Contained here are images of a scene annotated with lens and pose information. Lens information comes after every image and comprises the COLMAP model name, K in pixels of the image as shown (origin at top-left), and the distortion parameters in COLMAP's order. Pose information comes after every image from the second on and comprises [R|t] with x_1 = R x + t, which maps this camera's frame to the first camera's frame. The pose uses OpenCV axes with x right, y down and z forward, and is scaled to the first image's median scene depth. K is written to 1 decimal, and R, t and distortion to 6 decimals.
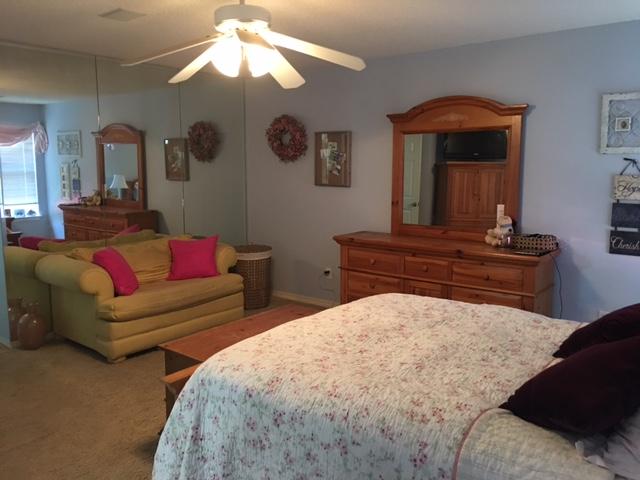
lens RADIAL K [[545.1, 0, 319.8], [0, 545.1, 239.5], [0, 0, 1]] dist [-0.009049, -0.001559]
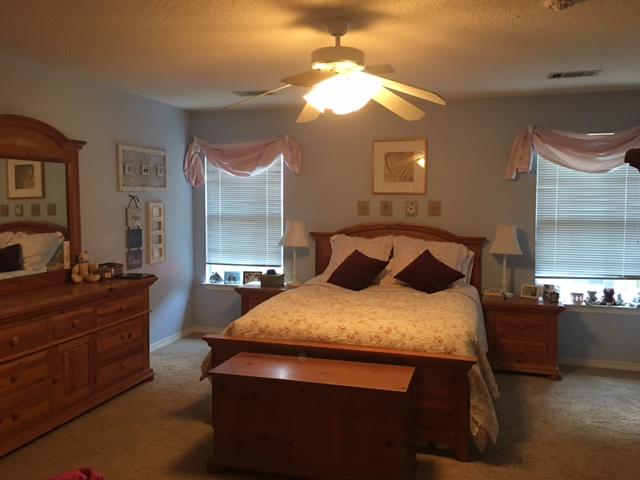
lens RADIAL K [[545.1, 0, 318.7], [0, 545.1, 238.5], [0, 0, 1]] dist [-0.009049, -0.001559]
pose [[-0.385404, -0.063783, 0.920541, -0.807340], [0.126337, 0.984566, 0.121113, -0.145644], [-0.914059, 0.162976, -0.371397, 1.070803]]
